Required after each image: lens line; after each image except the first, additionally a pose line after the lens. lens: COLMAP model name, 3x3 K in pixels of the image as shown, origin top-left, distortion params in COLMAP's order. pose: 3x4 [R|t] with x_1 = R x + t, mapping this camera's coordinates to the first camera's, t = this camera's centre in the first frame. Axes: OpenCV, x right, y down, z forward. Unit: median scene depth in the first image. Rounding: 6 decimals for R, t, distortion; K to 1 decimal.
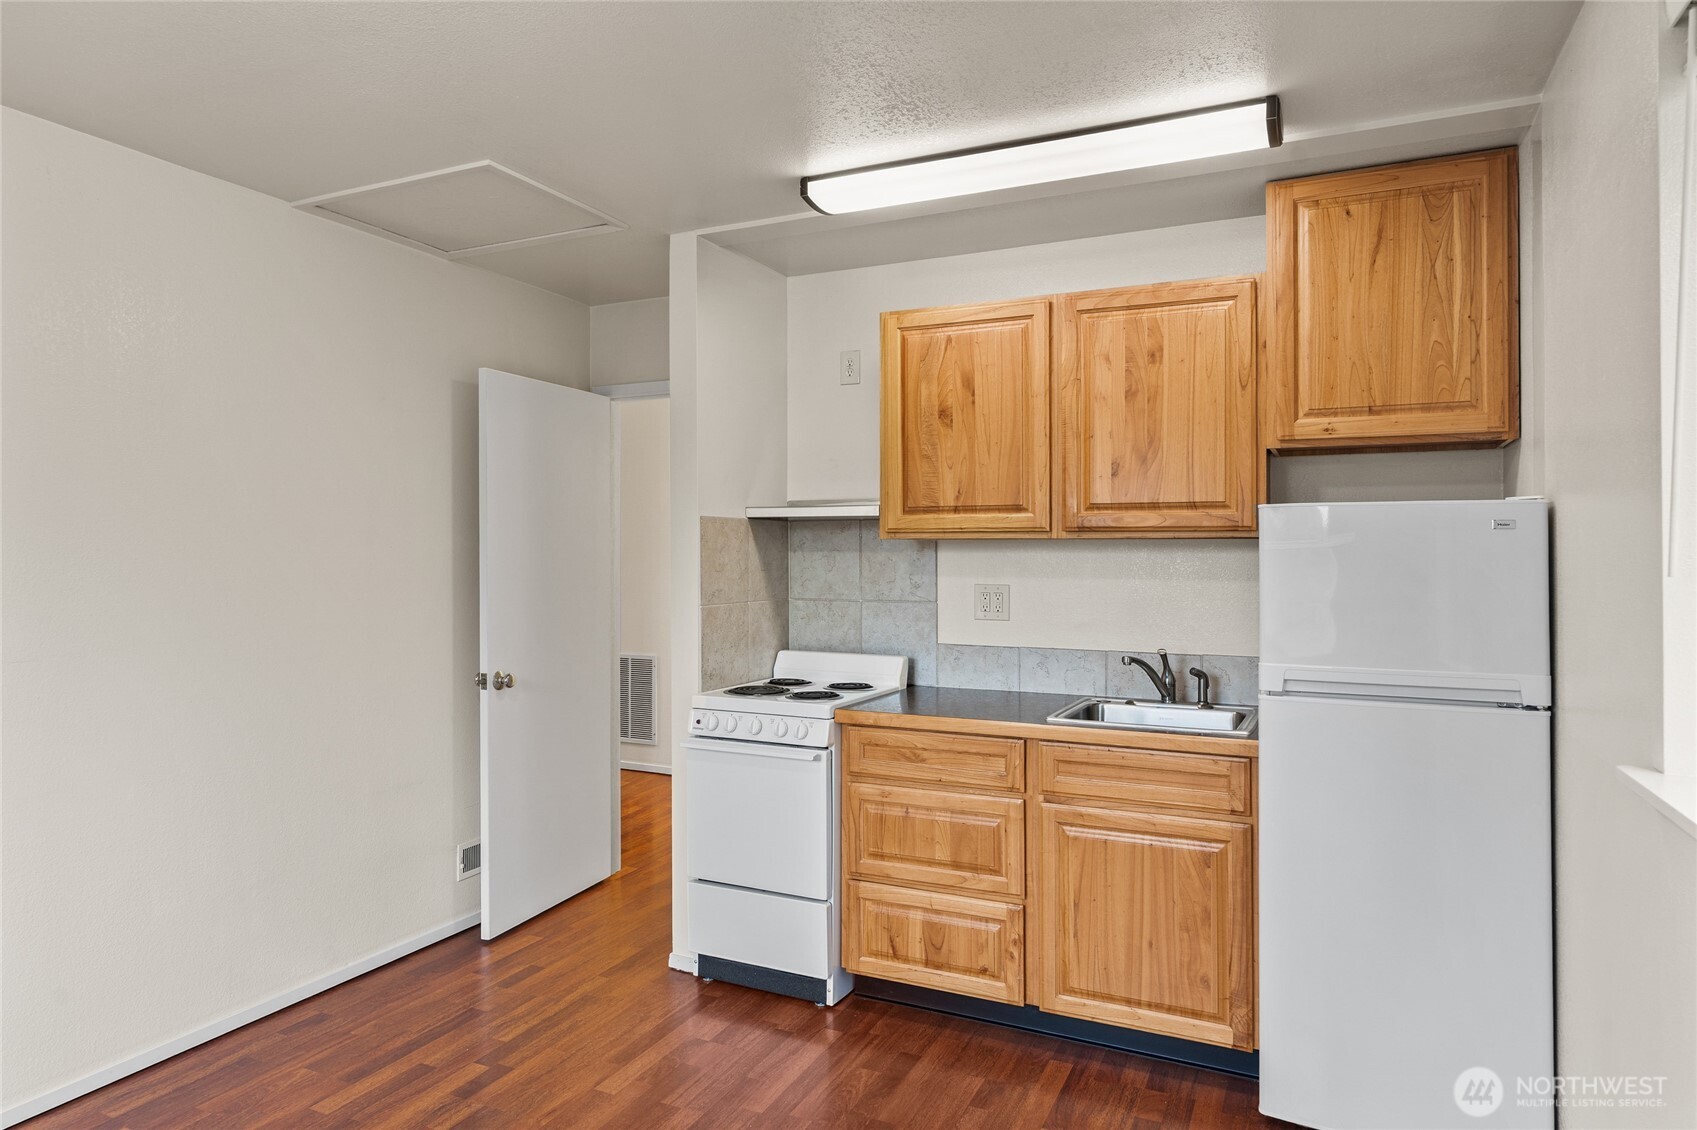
lens RADIAL K [[1025.5, 0, 844.9], [0, 1025.5, 540.3], [0, 0, 1]] dist [-0.002765, -0.000379]
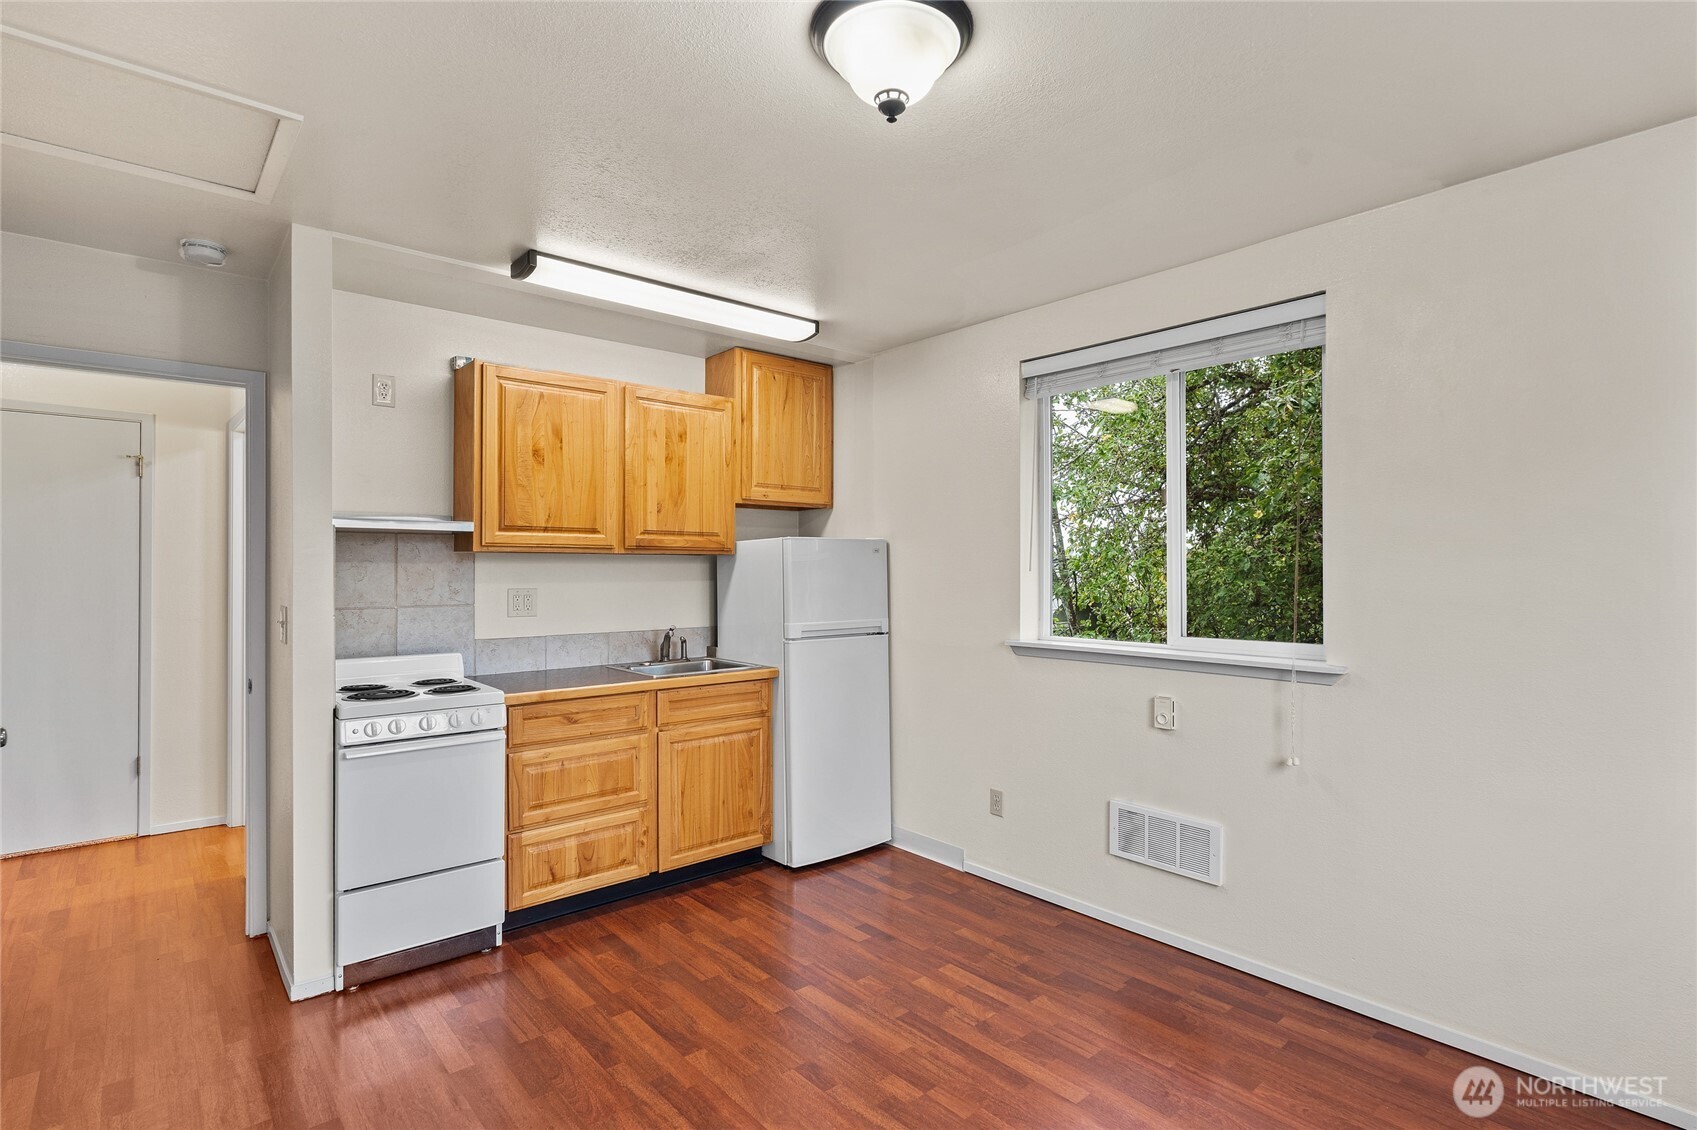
lens RADIAL K [[841.5, 0, 856.9], [0, 841.5, 564.5], [0, 0, 1]] dist [-0.001916, 0.000275]
pose [[0.391860, 0.001783, 0.920023, -0.764849], [-0.011247, 0.999933, 0.002852, 0.006677], [-0.919956, -0.011465, 0.391854, 0.250633]]
